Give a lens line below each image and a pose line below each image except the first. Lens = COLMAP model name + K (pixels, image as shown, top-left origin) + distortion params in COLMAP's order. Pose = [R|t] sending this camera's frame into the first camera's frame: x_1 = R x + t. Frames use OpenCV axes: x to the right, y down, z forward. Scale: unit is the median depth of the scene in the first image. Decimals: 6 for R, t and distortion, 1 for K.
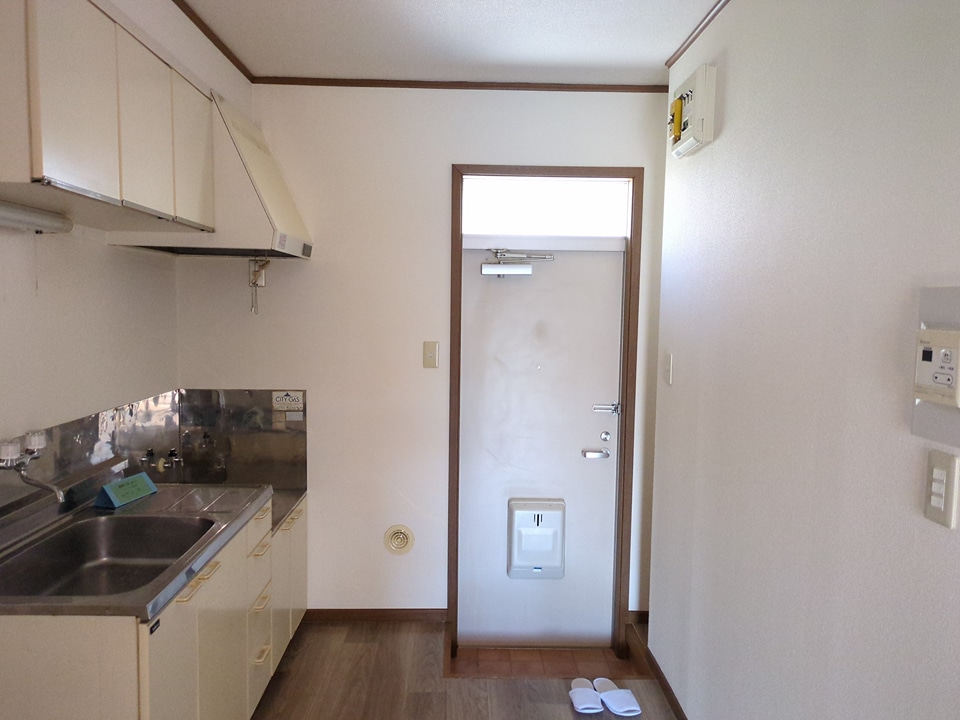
lens RADIAL K [[696.7, 0, 478.5], [0, 696.7, 351.1], [0, 0, 1]] dist [0.011981, -0.009797]
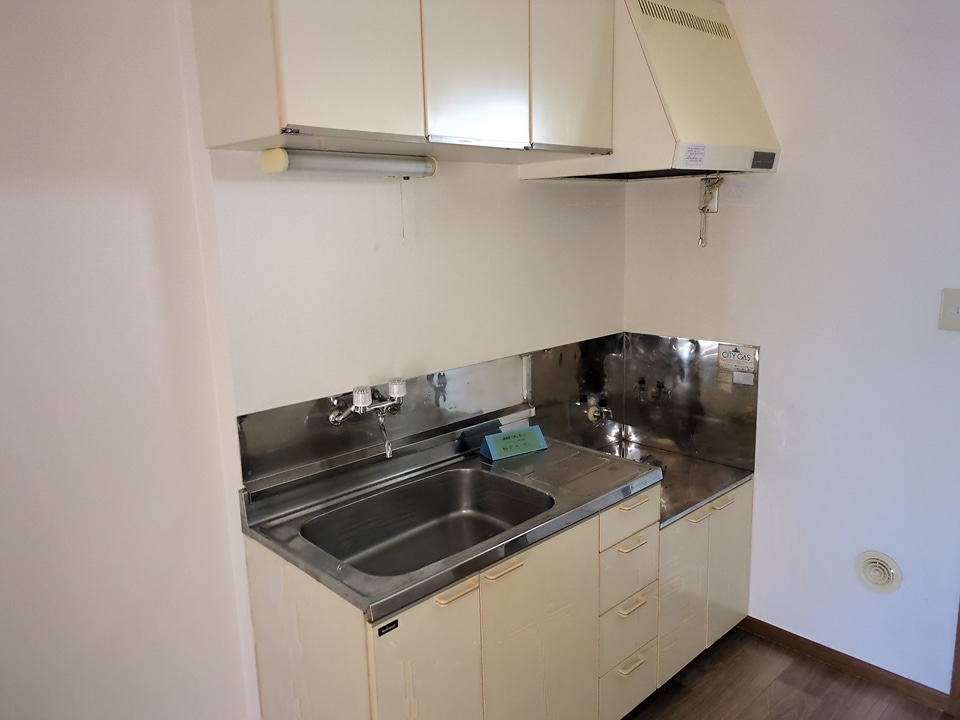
lens RADIAL K [[696.7, 0, 478.5], [0, 696.7, 351.1], [0, 0, 1]] dist [0.011981, -0.009797]
pose [[0.663596, 0.101903, -0.741119, 0.134617], [-0.008285, 0.991619, 0.128929, -0.040755], [0.748046, -0.079417, 0.658878, 0.297885]]
